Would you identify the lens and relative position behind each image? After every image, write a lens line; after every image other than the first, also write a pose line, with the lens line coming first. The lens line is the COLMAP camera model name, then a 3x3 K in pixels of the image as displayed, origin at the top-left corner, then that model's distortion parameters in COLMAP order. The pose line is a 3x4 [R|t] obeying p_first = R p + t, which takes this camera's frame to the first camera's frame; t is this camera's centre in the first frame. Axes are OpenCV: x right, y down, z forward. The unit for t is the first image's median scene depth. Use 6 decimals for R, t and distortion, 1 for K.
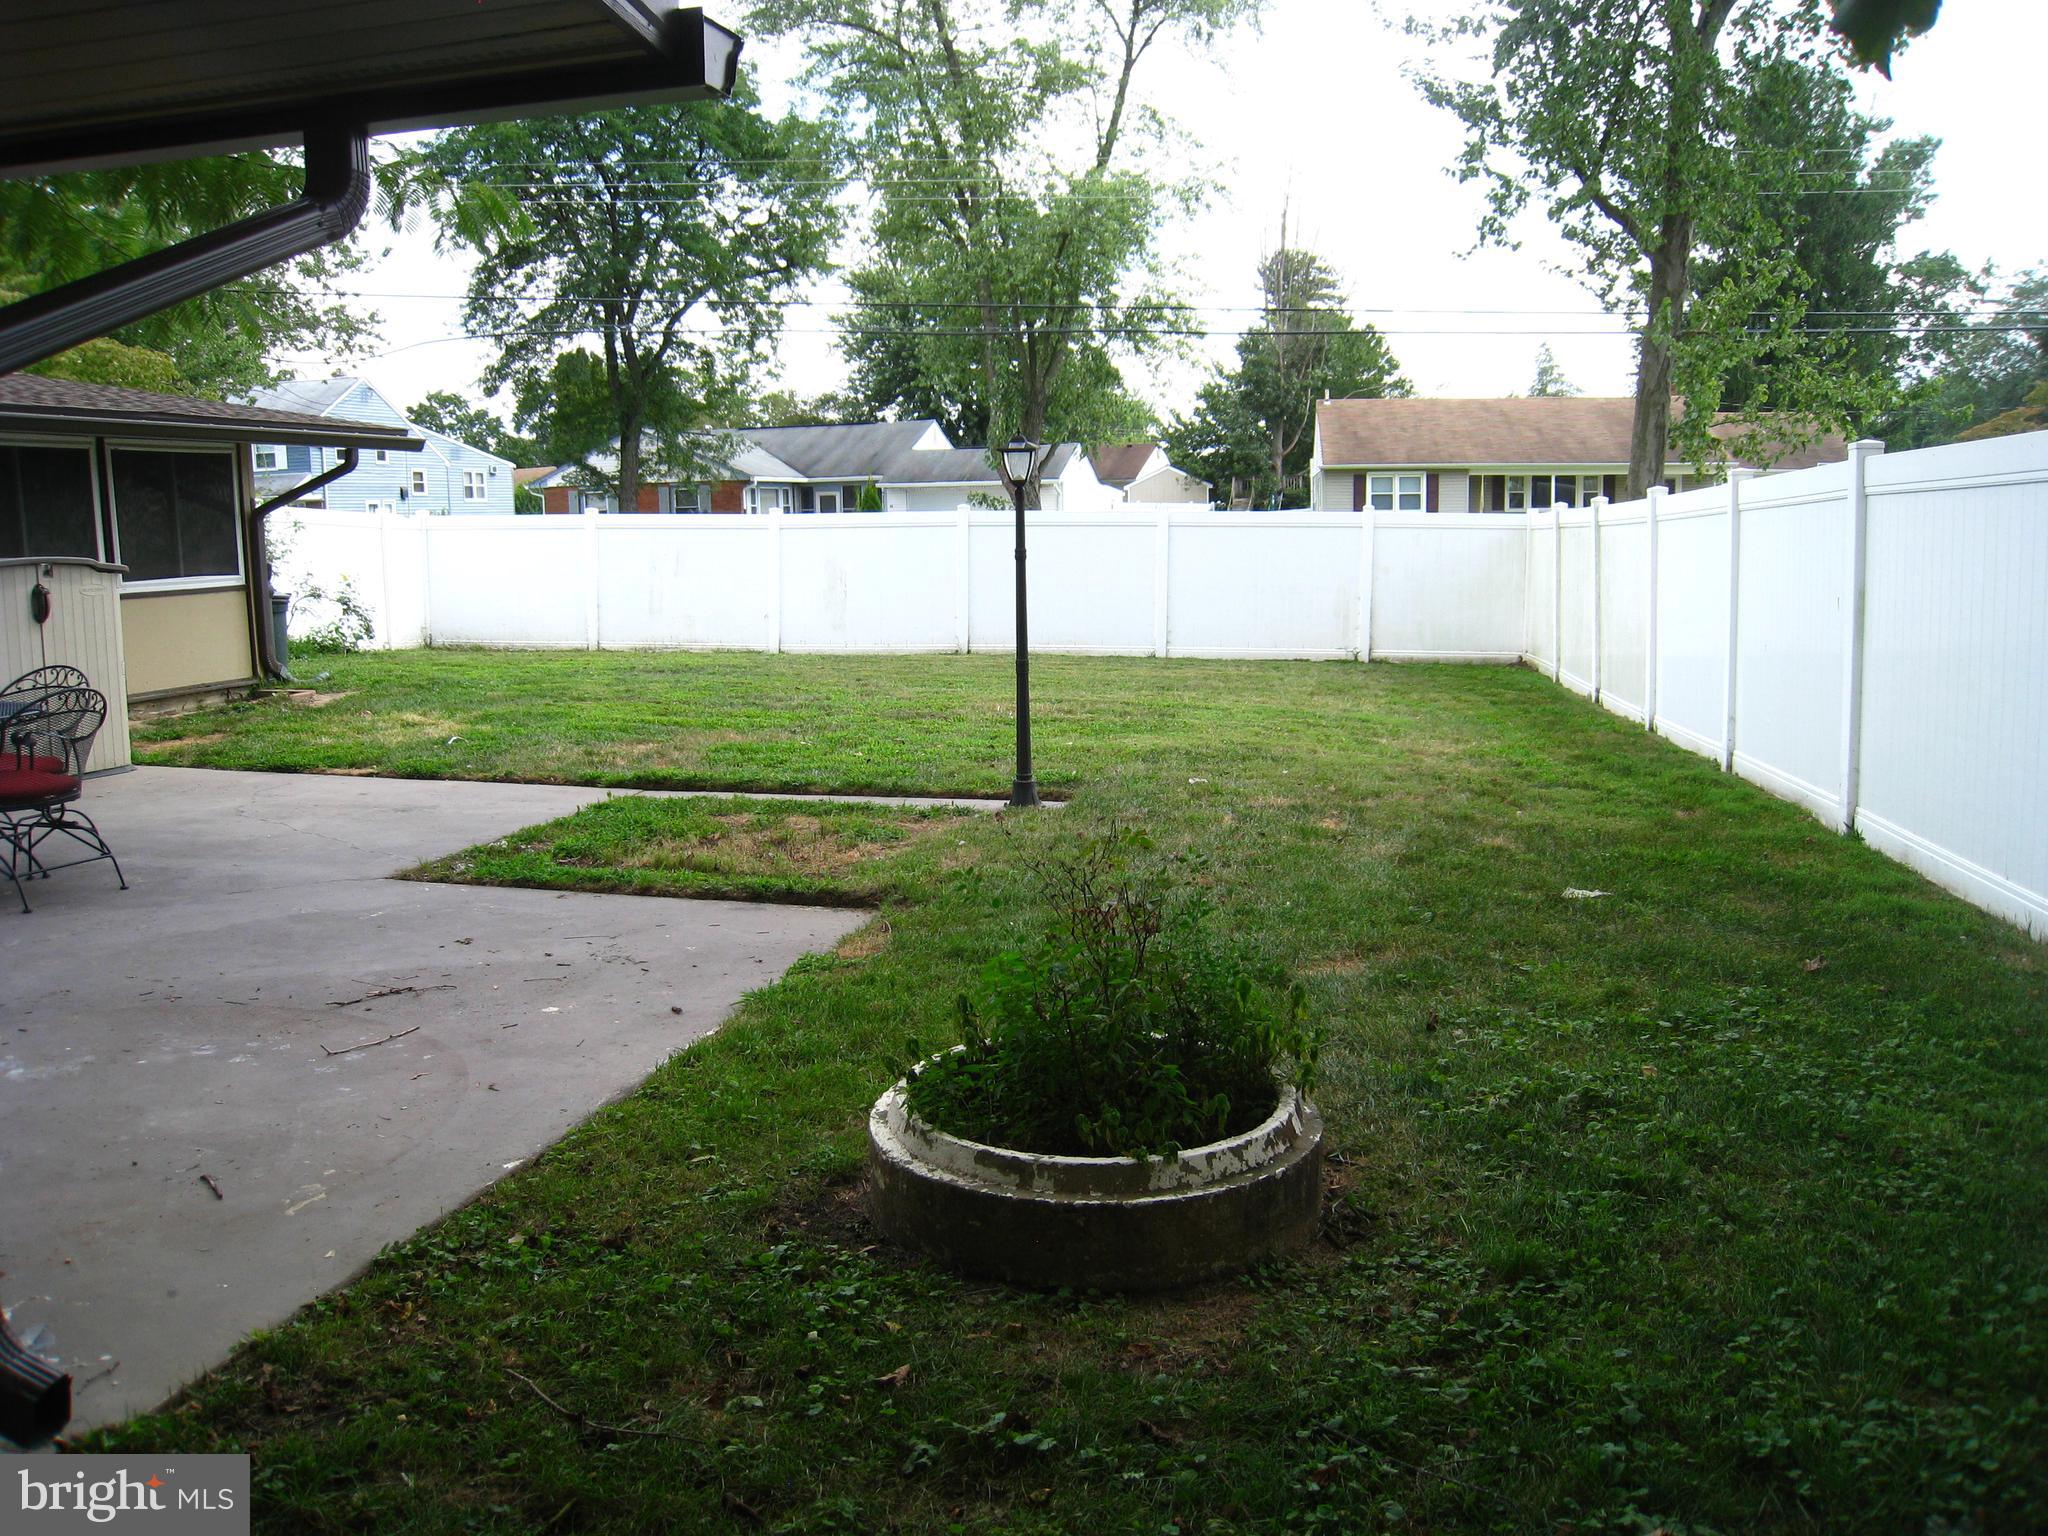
lens RADIAL K [[1676.9, 0, 1026.5], [0, 1676.9, 783.6], [0, 0, 1]] dist [-0.170705, 0.115794]
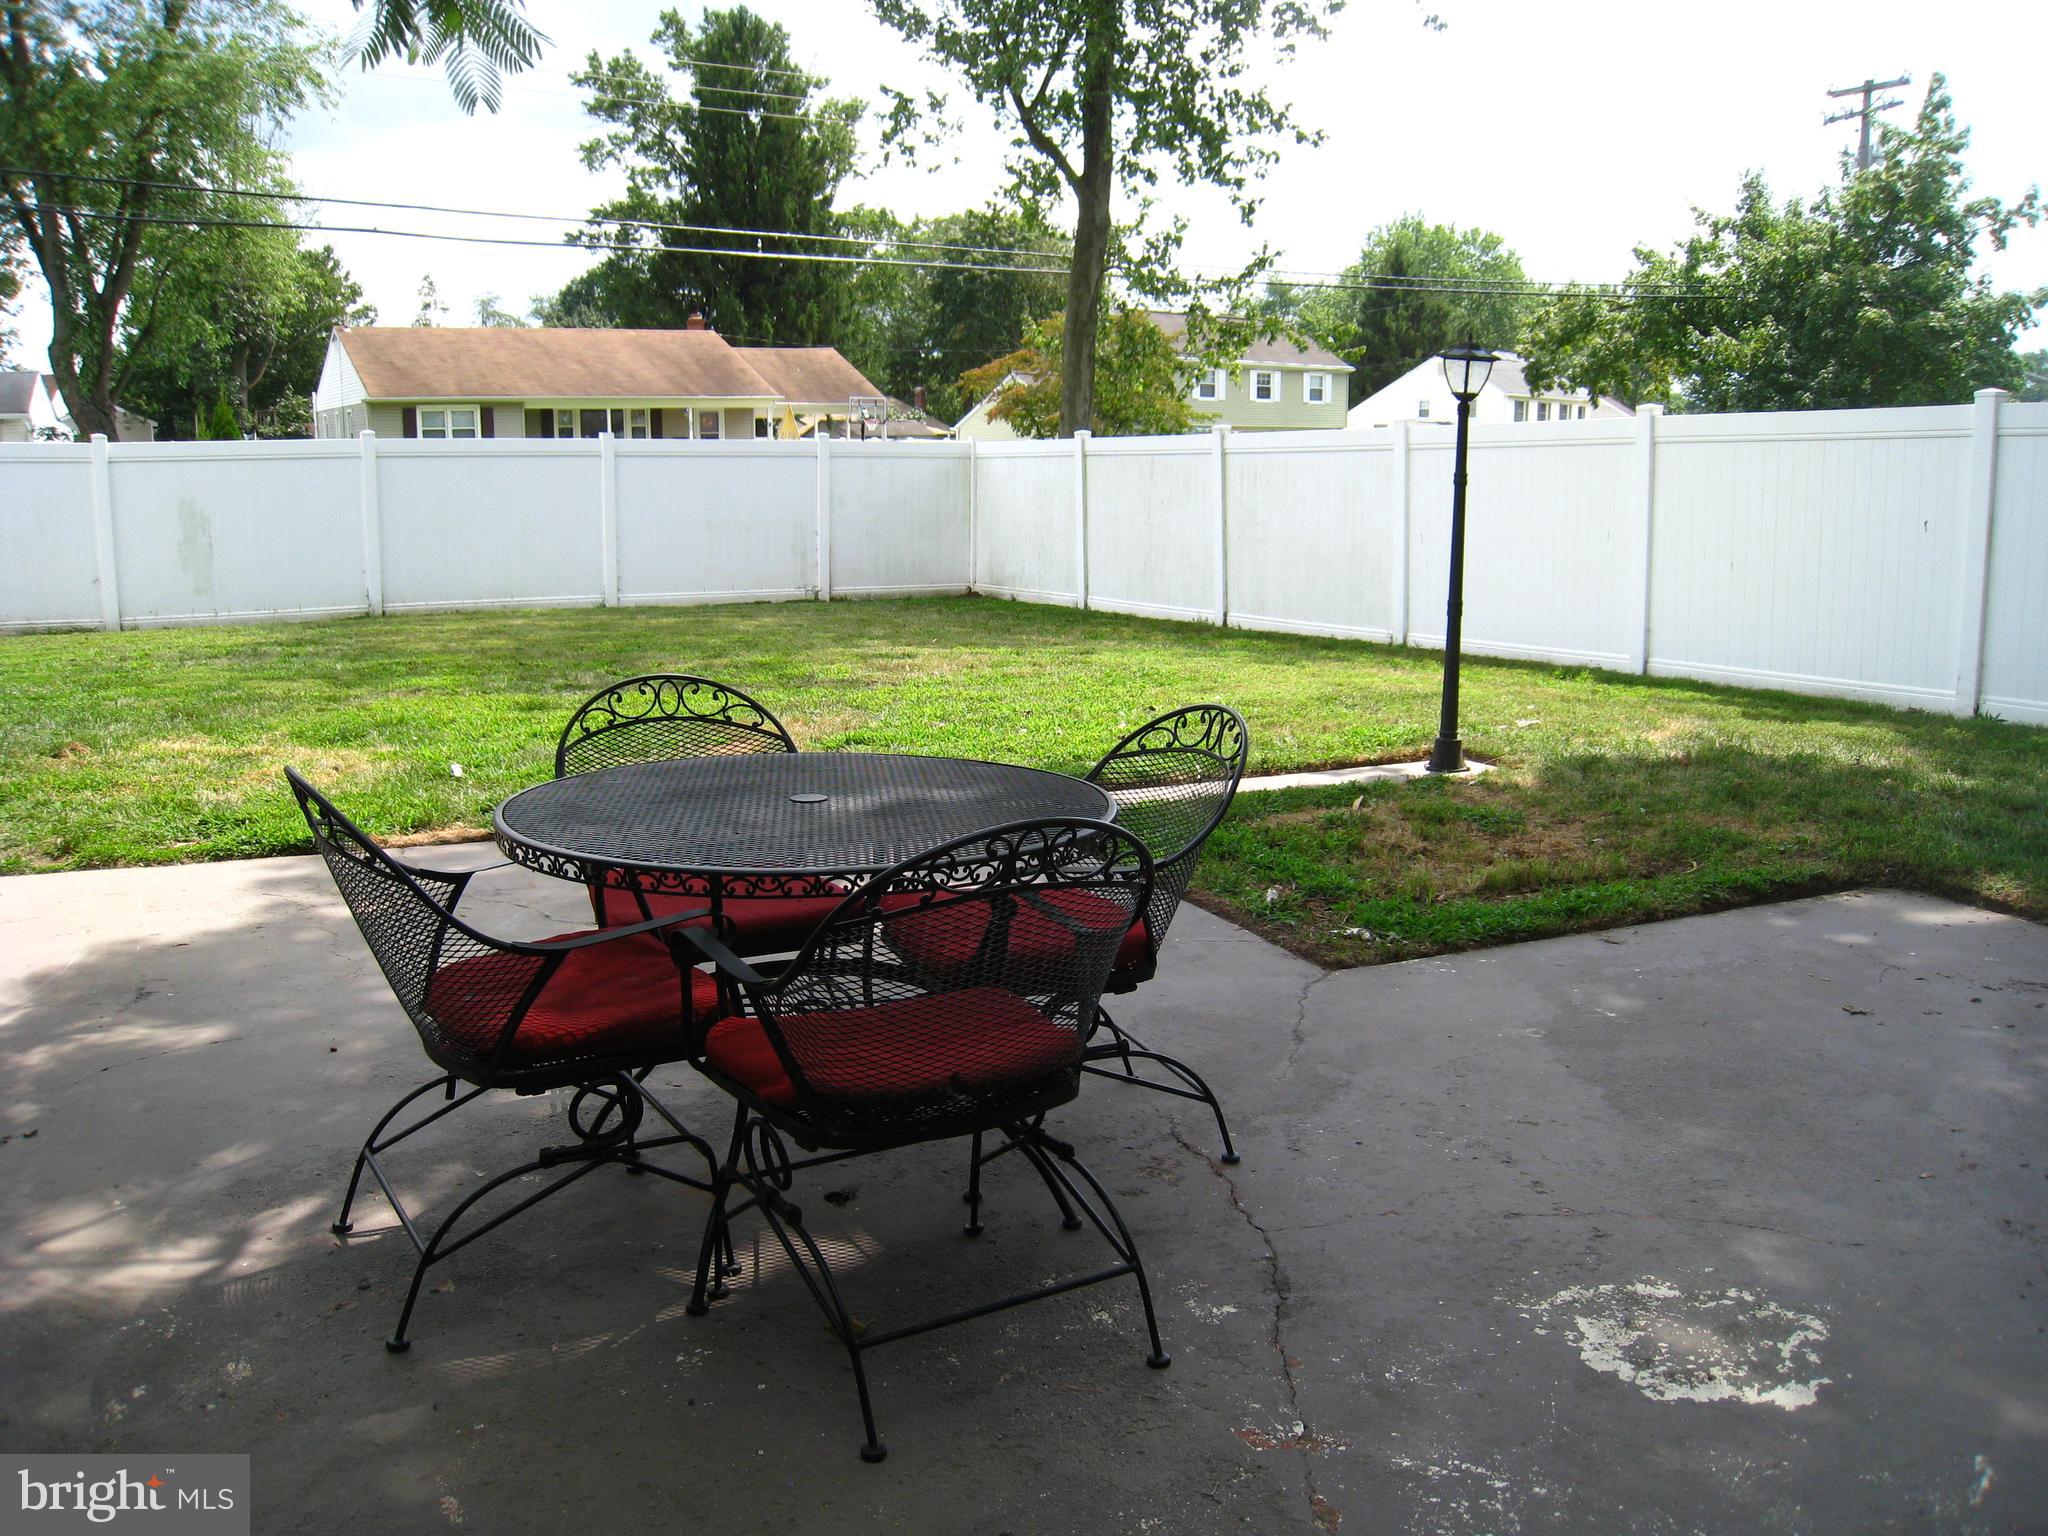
lens RADIAL K [[1675.0, 0, 1024.0], [0, 1675.0, 768.0], [0, 0, 1]] dist [-0.155330, 0.077968]
pose [[0.780858, -0.101975, 0.616329, -0.153988], [0.084881, 0.994757, 0.057047, -0.012098], [-0.618915, 0.007769, 0.785419, 0.100838]]
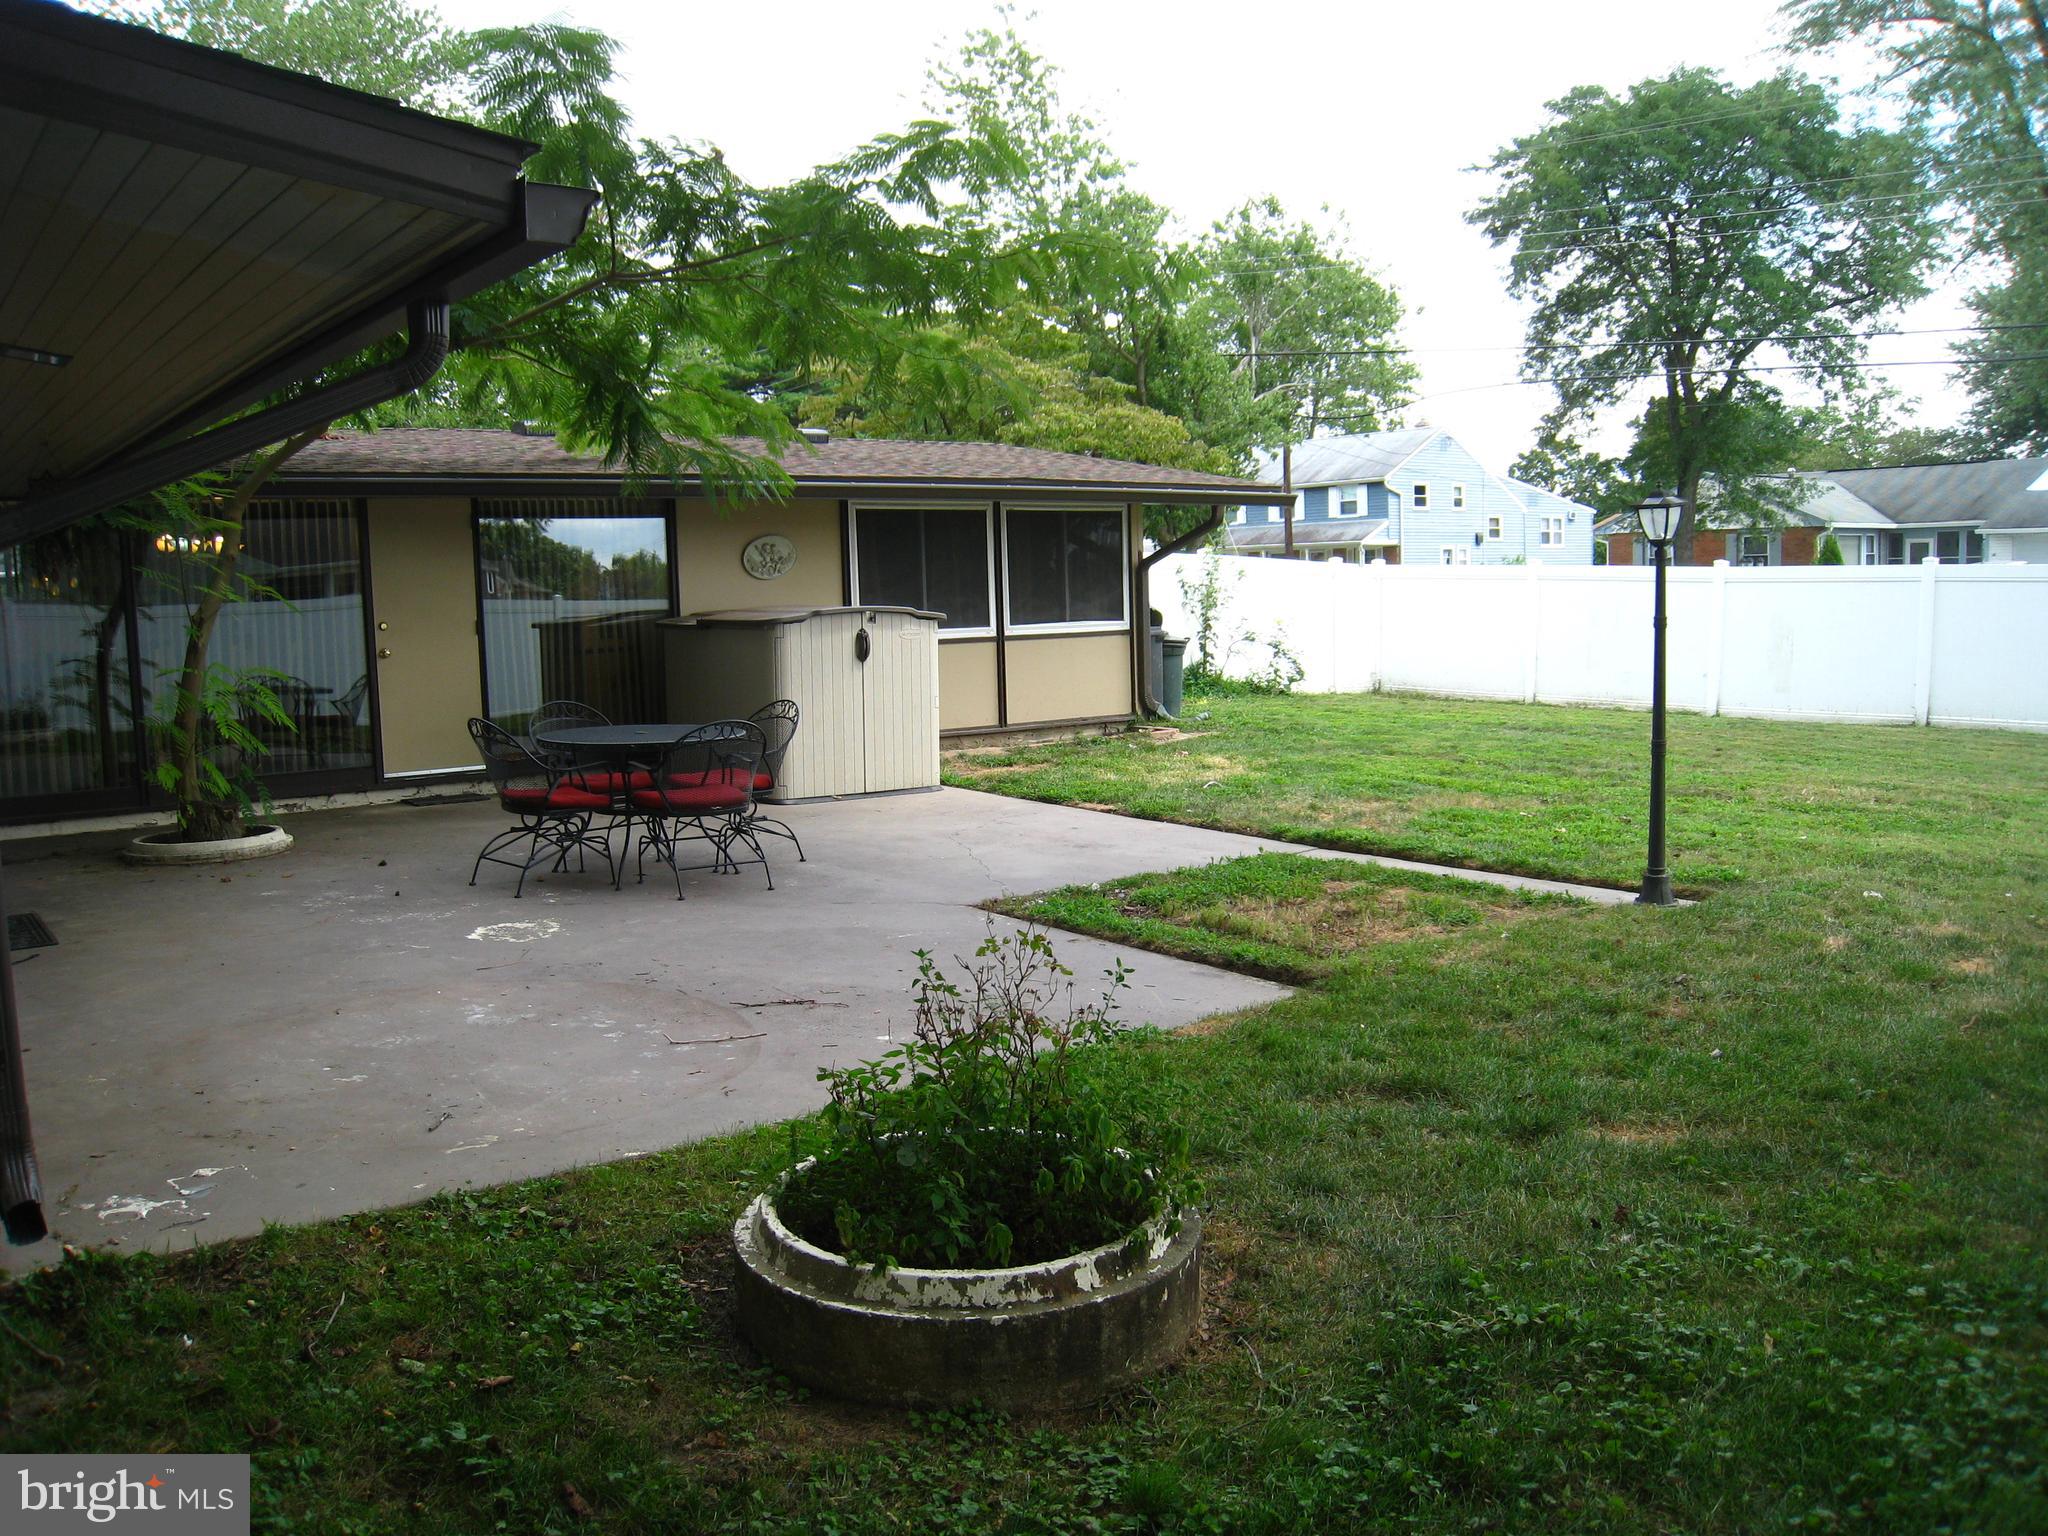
lens RADIAL K [[1676.9, 0, 1026.5], [0, 1676.9, 783.6], [0, 0, 1]] dist [-0.170705, 0.115794]
pose [[0.785067, 0.066345, -0.615848, 0.058923], [-0.082167, 0.996615, 0.002621, -0.005472], [0.613937, 0.048545, 0.787861, 0.022560]]
